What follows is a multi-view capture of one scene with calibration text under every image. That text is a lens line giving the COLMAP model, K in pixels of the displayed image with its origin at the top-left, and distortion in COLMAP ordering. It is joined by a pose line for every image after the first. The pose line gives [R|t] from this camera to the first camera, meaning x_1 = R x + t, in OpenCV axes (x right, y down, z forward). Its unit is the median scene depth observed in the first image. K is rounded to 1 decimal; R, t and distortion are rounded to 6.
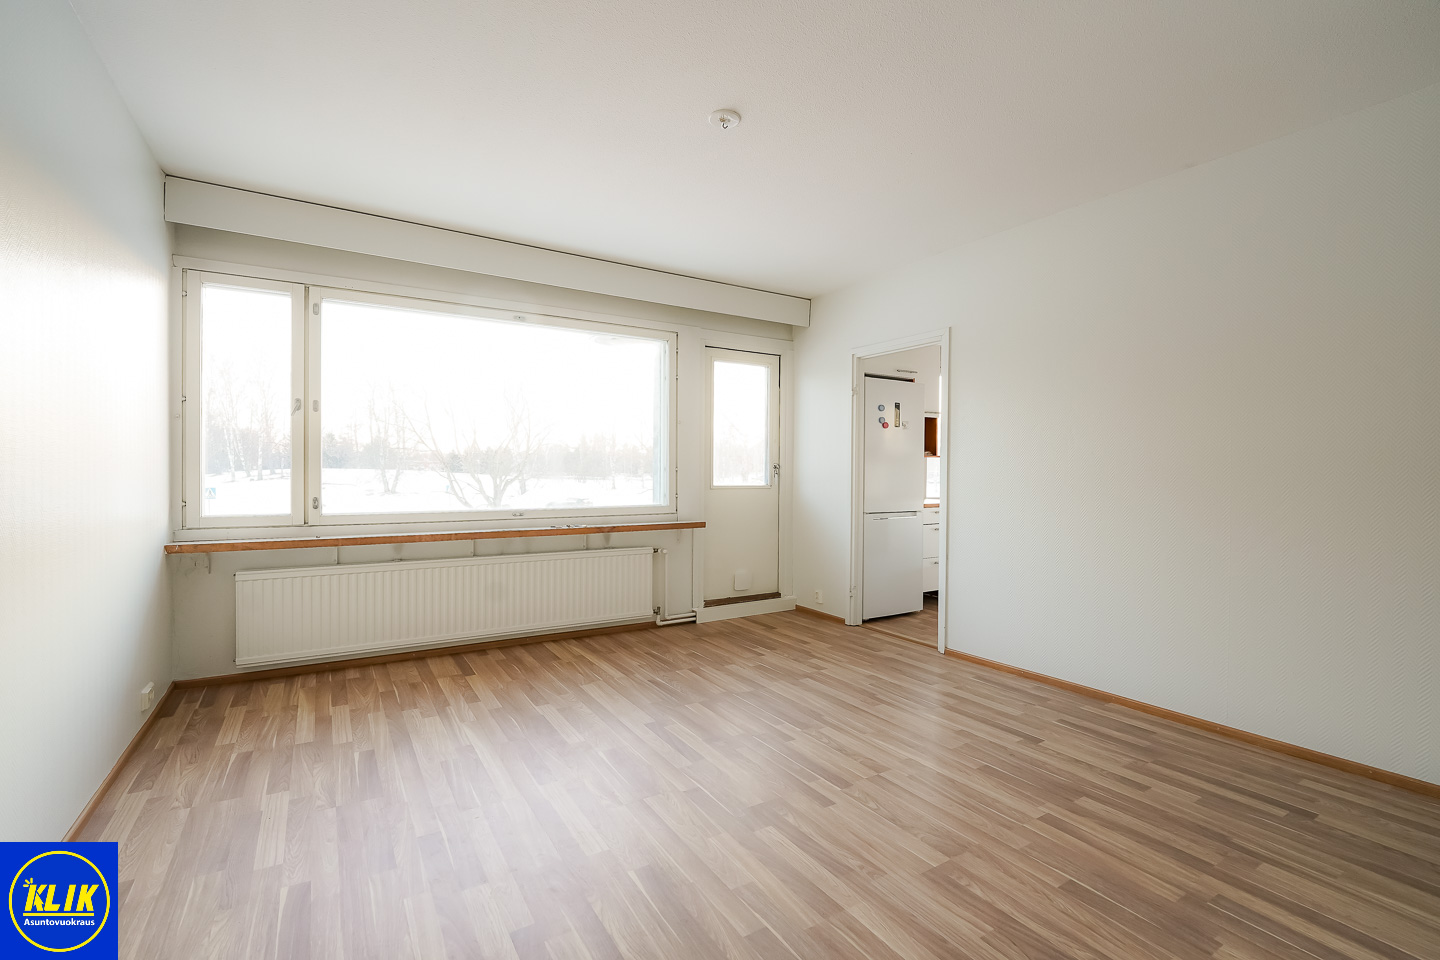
lens RADIAL K [[641.4, 0, 720.0], [0, 641.4, 480.0], [0, 0, 1]] dist [-0.001706, -0.006596]
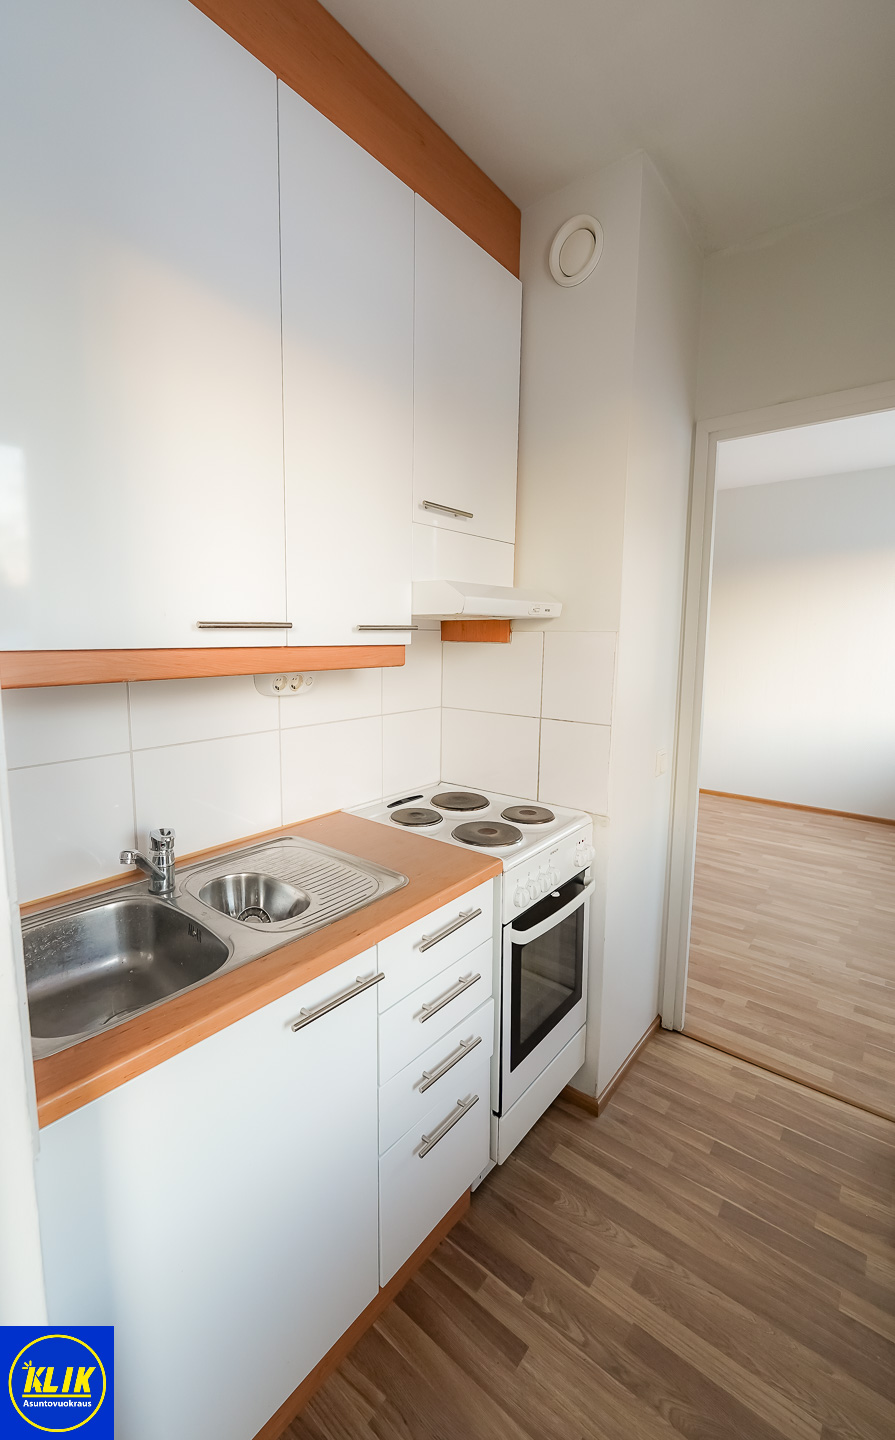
lens RADIAL K [[592.7, 0, 422.3], [0, 592.7, 713.4], [0, 0, 1]] dist [0.000171, 0.000019]
pose [[-0.950209, 0.030277, -0.310137, 1.120398], [-0.017139, 0.988684, 0.149030, -0.204261], [0.311140, 0.146925, -0.938938, 2.073626]]
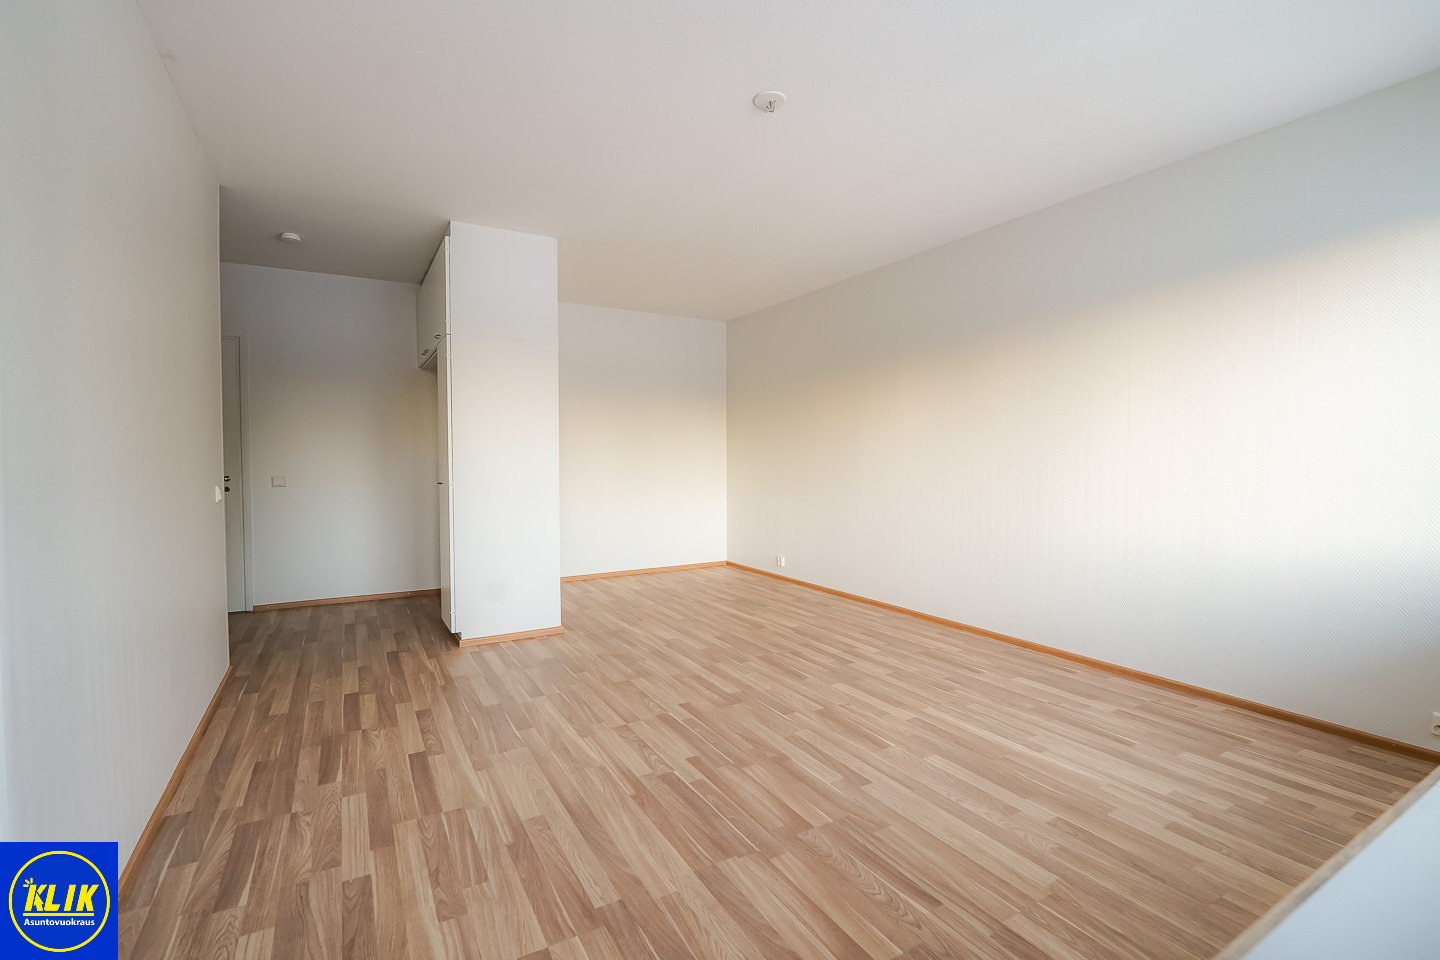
lens RADIAL K [[641.4, 0, 720.0], [0, 641.4, 480.0], [0, 0, 1]] dist [-0.001706, -0.006596]
pose [[-0.999575, -0.005626, 0.028605, 0.045650], [-0.004076, 0.998534, 0.053976, -0.026056], [-0.028866, 0.053836, -0.998132, 1.774832]]
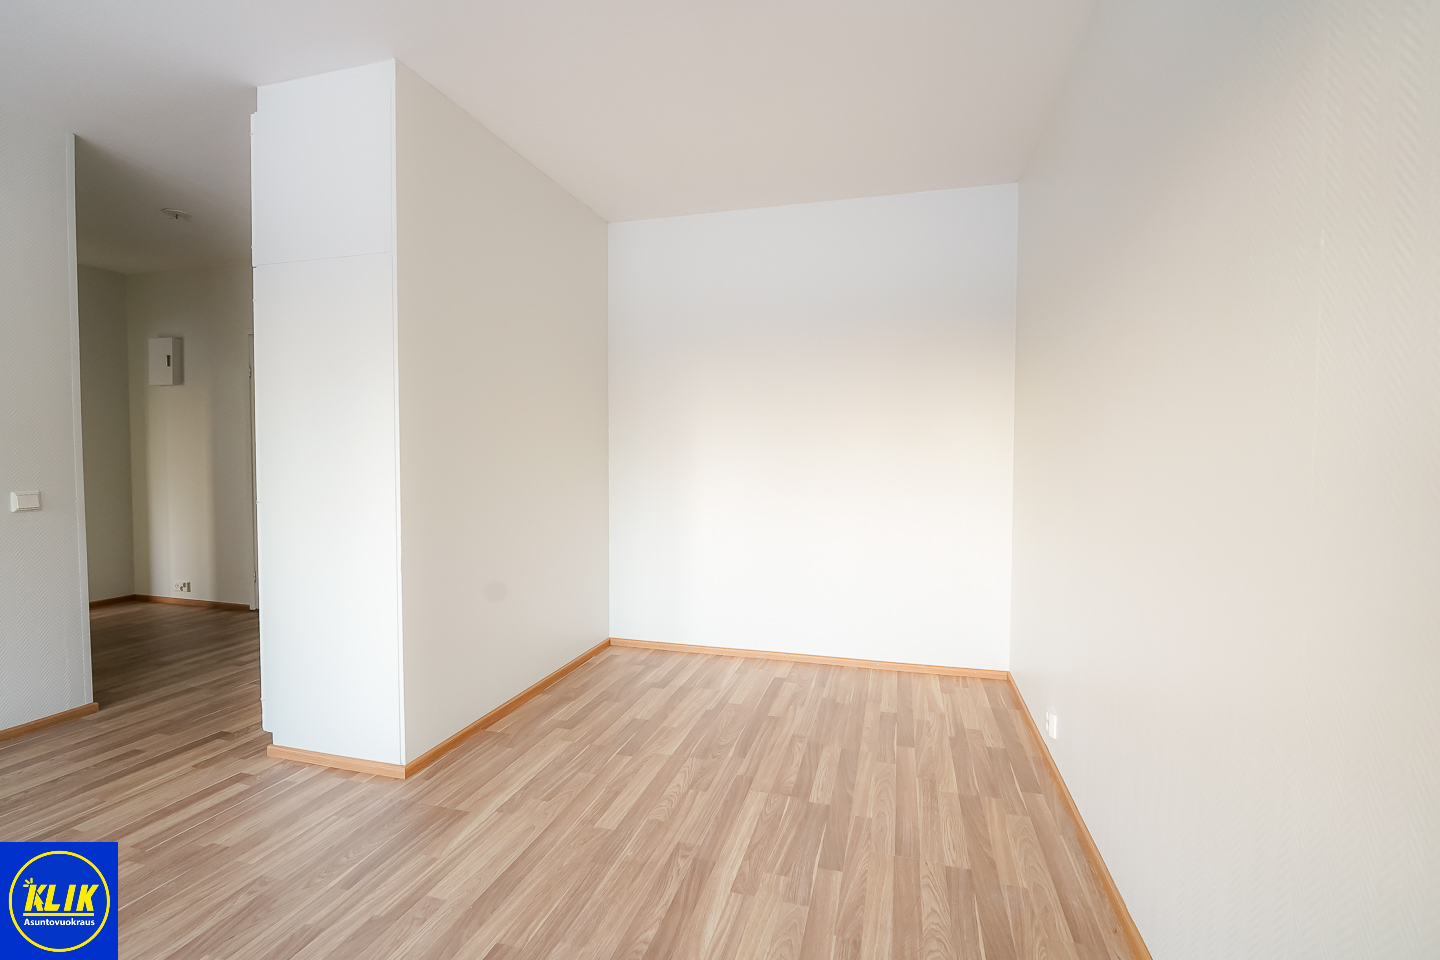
lens RADIAL K [[636.0, 0, 741.0], [0, 636.0, 472.9], [0, 0, 1]] dist [-0.019989, -0.000582]
pose [[-0.690350, -0.030436, 0.722835, -0.401098], [0.005454, 0.998867, 0.047267, -0.014343], [-0.723455, 0.036573, -0.689402, 0.572970]]
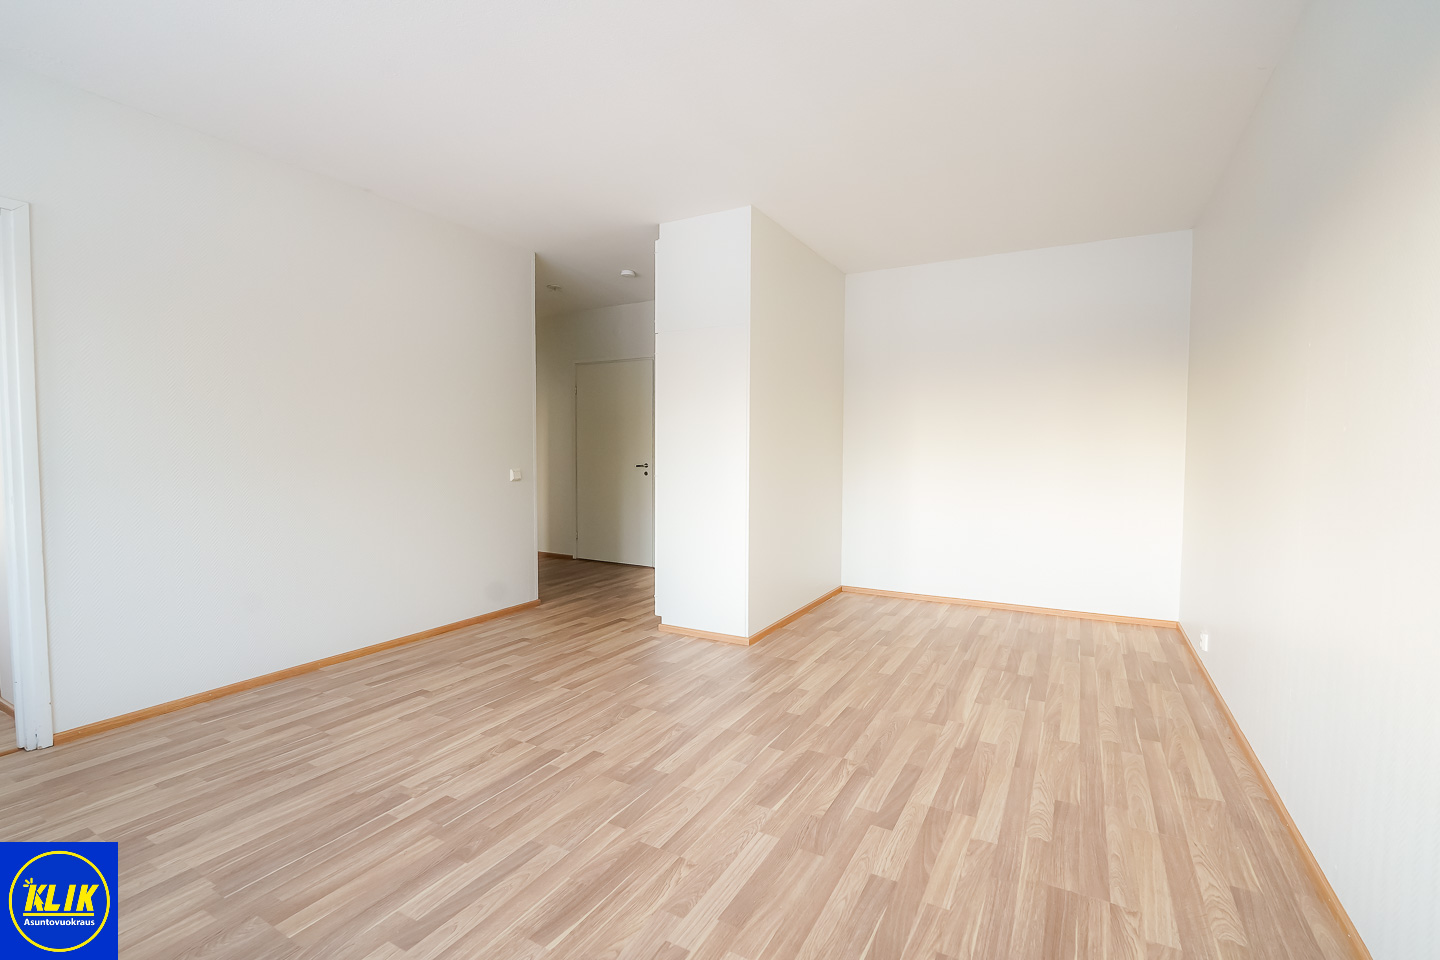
lens RADIAL K [[647.4, 0, 720.0], [0, 647.4, 480.0], [0, 0, 1]] dist [-0.002092, -0.004599]
pose [[-0.480146, -0.050847, 0.875714, -0.669475], [0.007966, 0.998025, 0.062317, -0.019239], [-0.877152, 0.036897, -0.478792, 1.020617]]
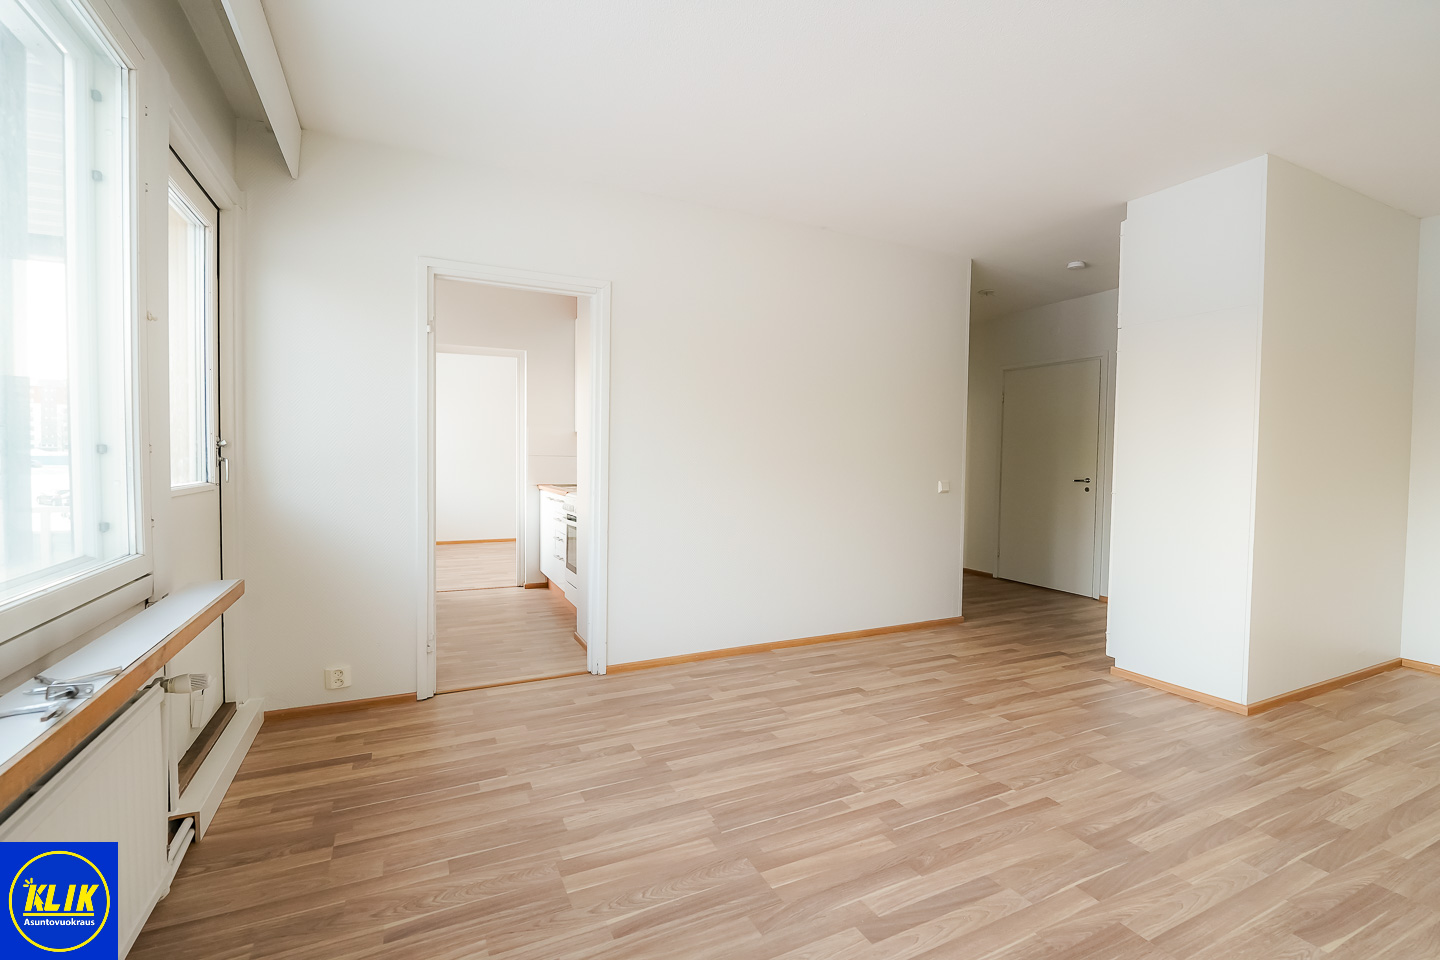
lens RADIAL K [[647.4, 0, 720.0], [0, 647.4, 480.0], [0, 0, 1]] dist [-0.002092, -0.004599]
pose [[0.100222, -0.041201, 0.994112, -0.645554], [0.004401, 0.999151, 0.040966, -0.019596], [-0.994955, 0.000270, 0.100319, 1.080036]]
